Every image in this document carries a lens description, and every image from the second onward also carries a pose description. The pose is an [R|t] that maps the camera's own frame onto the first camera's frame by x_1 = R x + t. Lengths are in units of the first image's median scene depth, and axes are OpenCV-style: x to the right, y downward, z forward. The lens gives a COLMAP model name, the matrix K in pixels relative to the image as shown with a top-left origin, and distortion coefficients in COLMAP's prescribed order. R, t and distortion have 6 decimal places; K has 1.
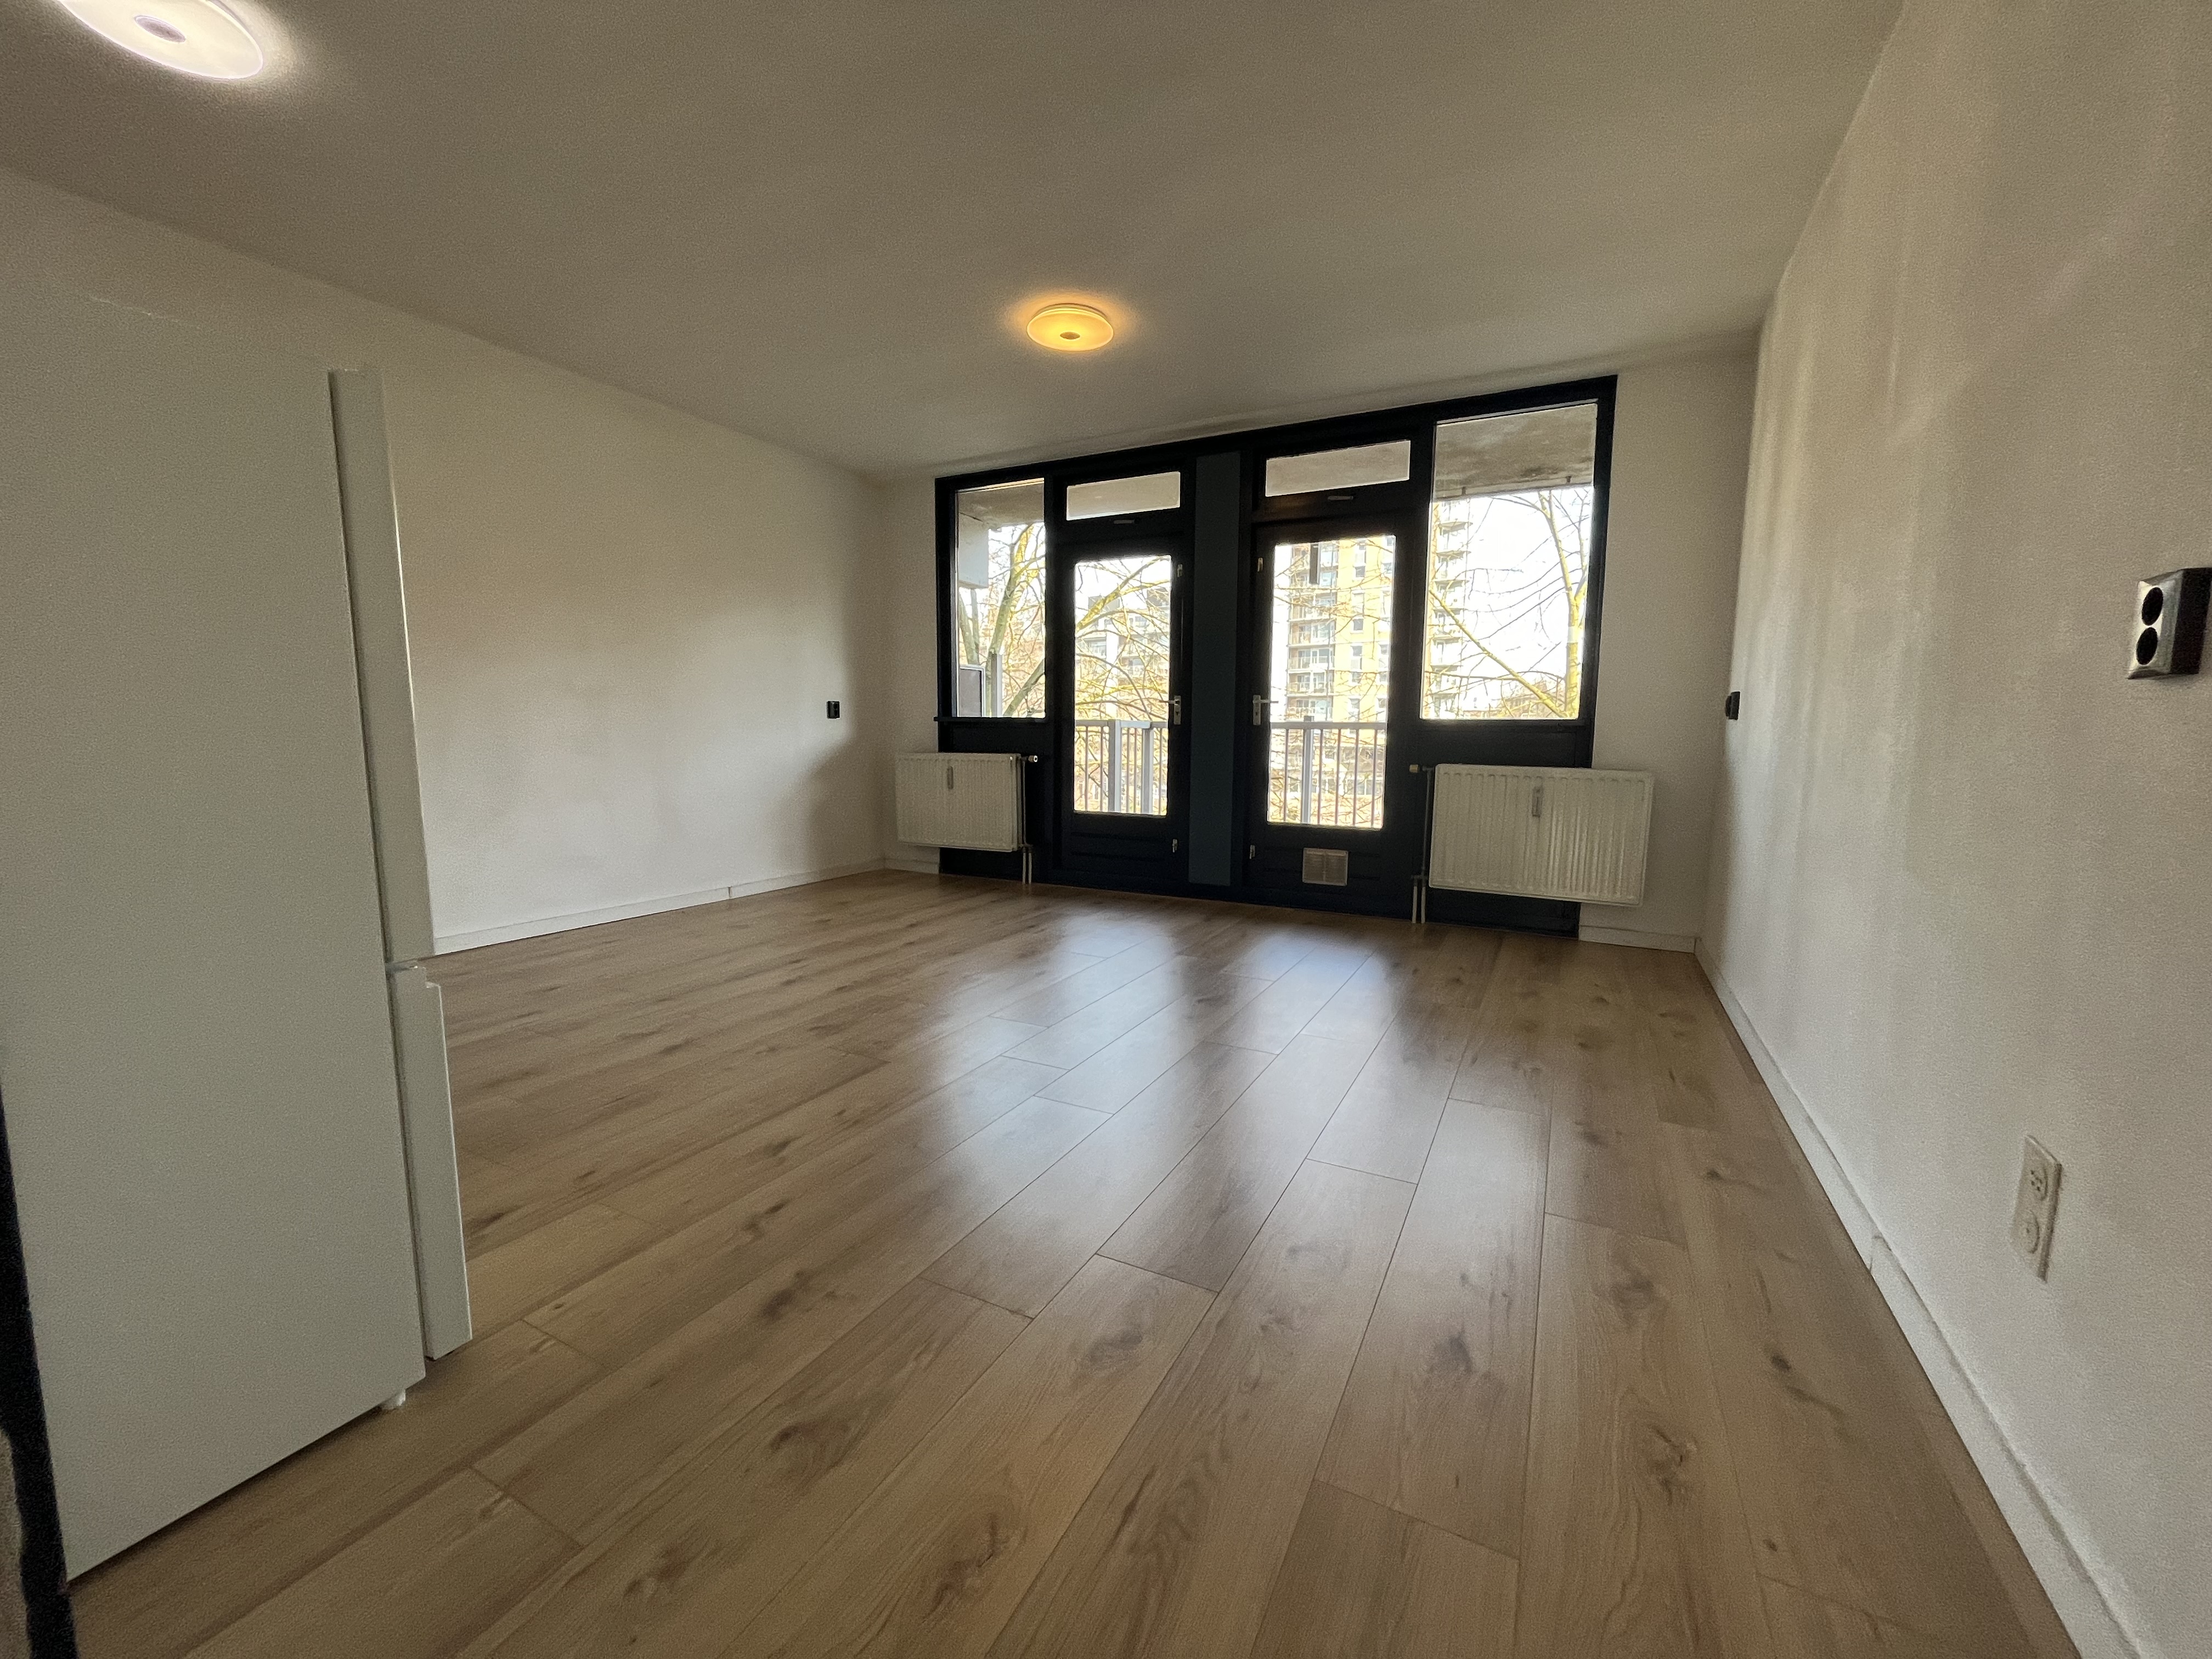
lens RADIAL K [[891.0, 0, 1112.7], [0, 891.0, 831.9], [0, 0, 1]] dist [0.000917, 0.000087]
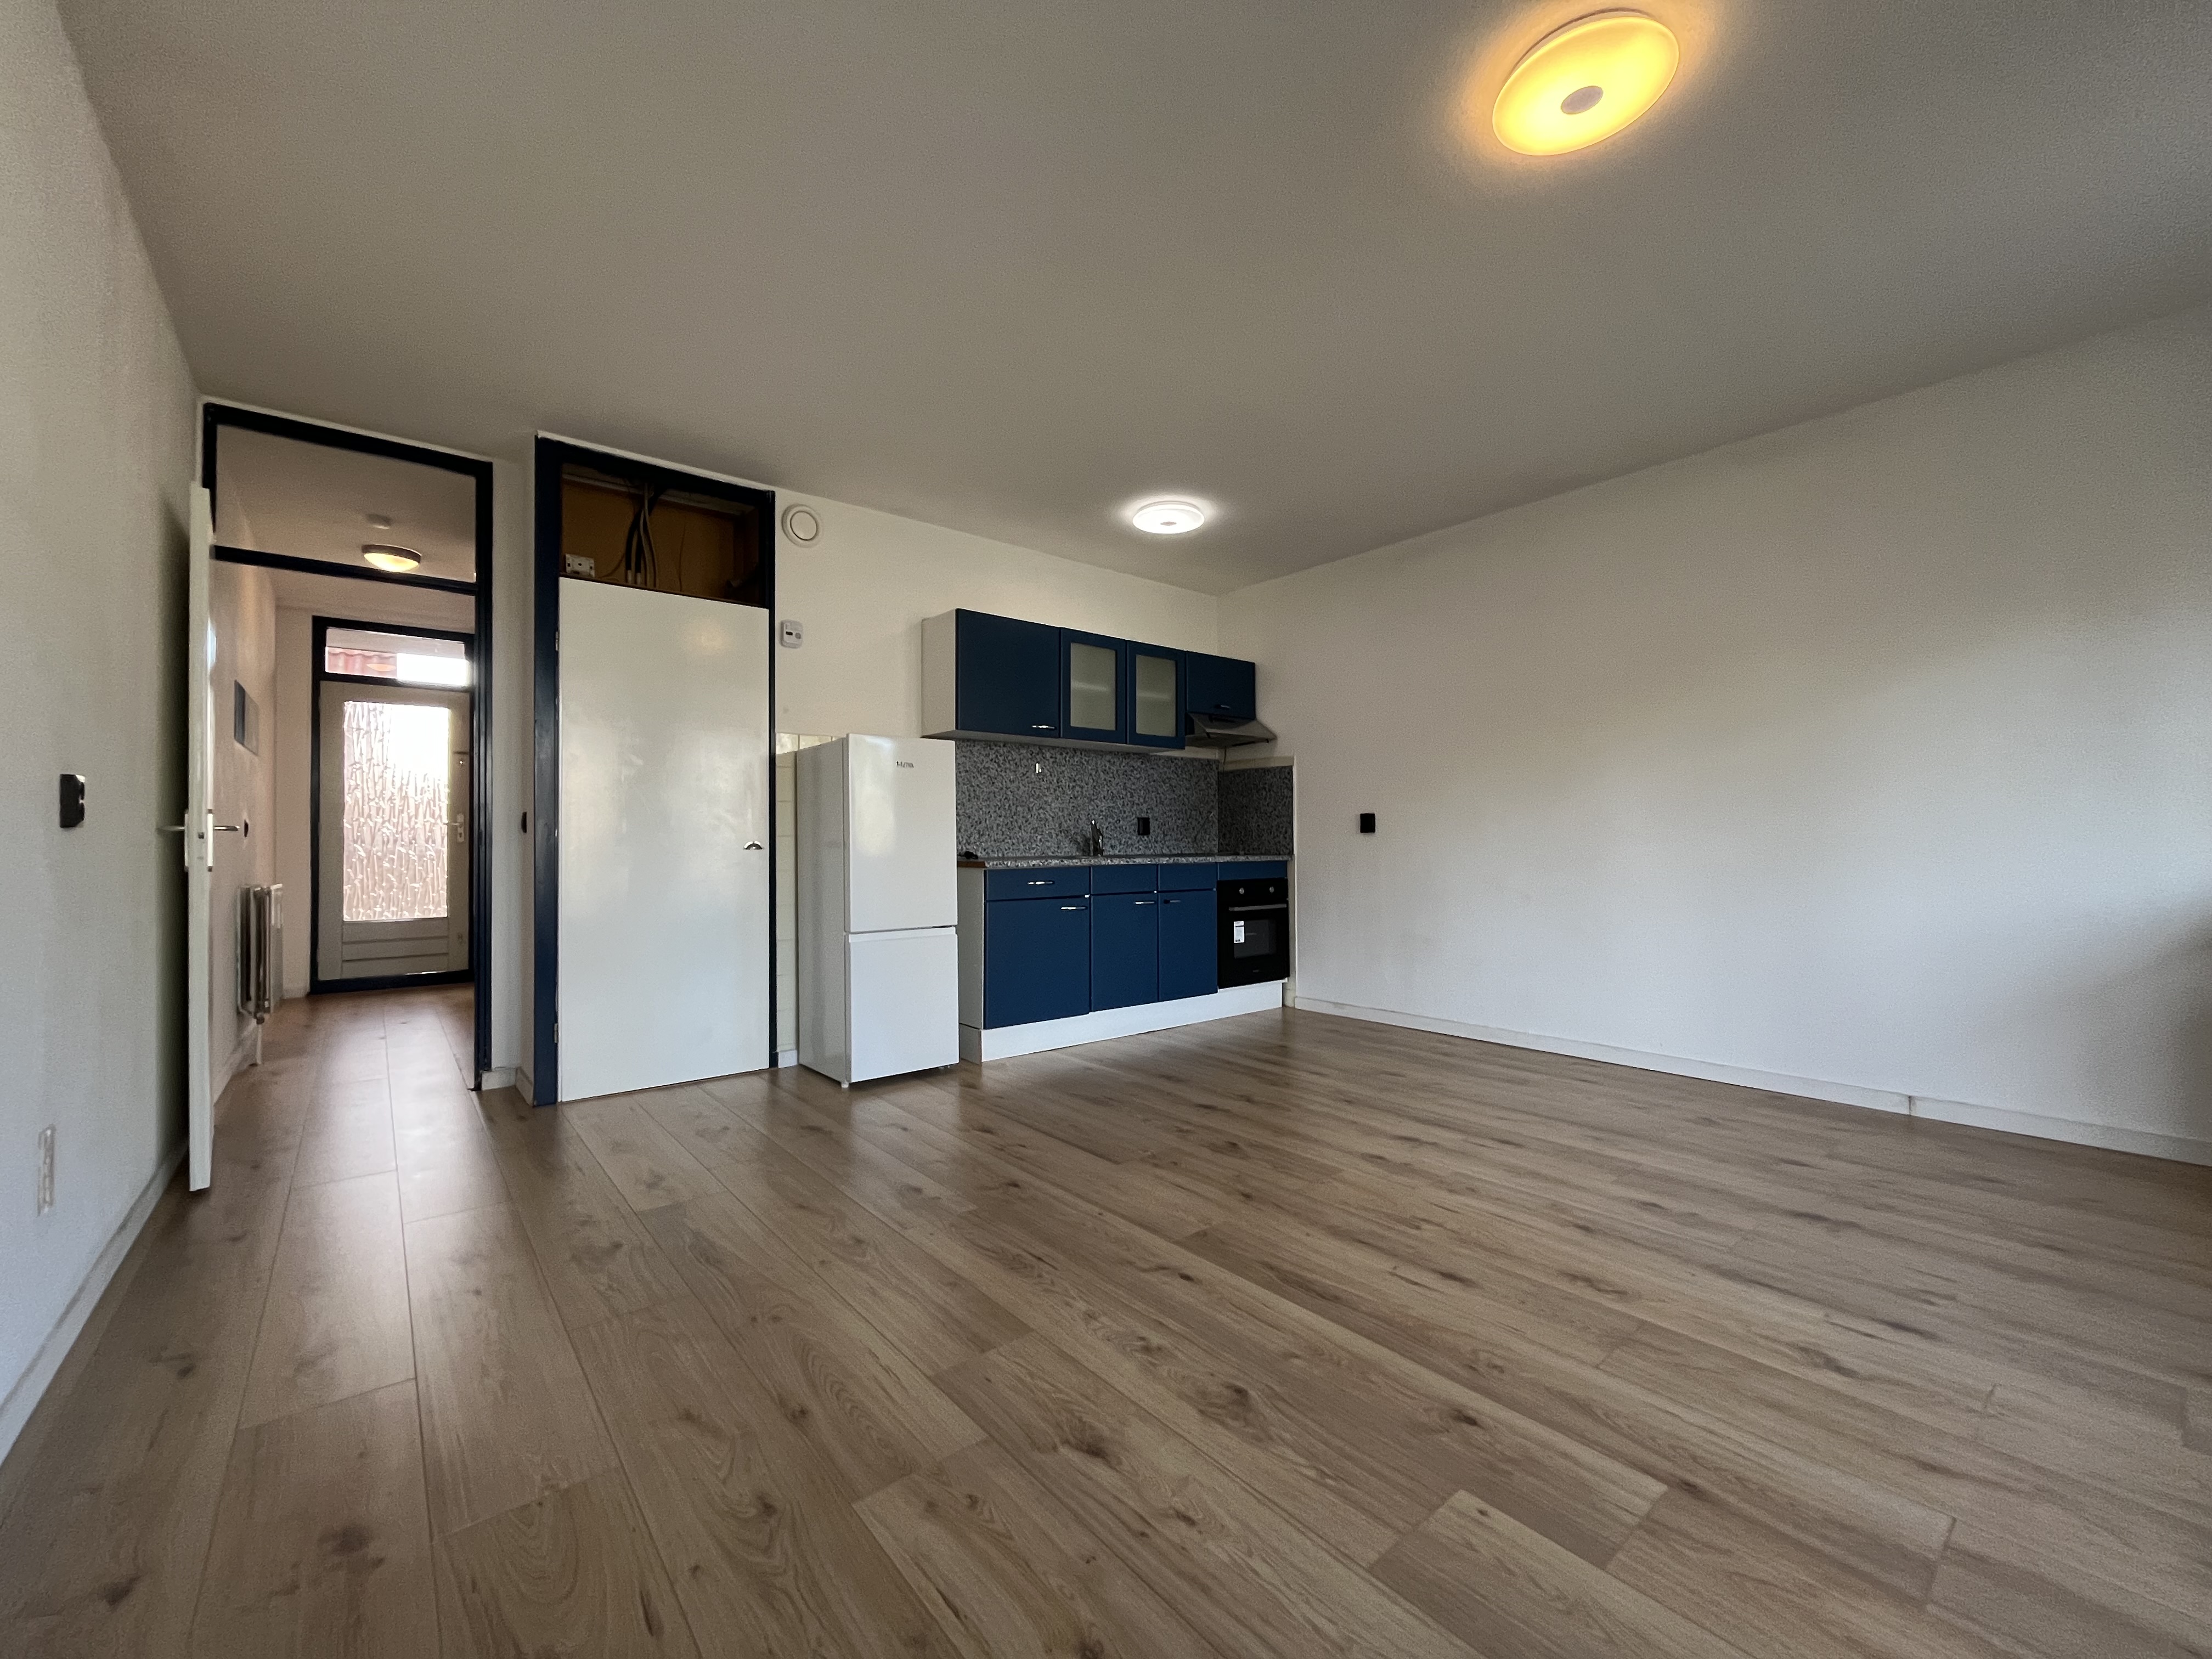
lens RADIAL K [[891.0, 0, 1099.0], [0, 891.0, 840.3], [0, 0, 1]] dist [0.000917, 0.000087]
pose [[-0.395320, -0.006638, -0.918519, 0.691270], [-0.100227, 0.994315, 0.035951, -0.152179], [0.913059, 0.106272, -0.393738, 1.273976]]
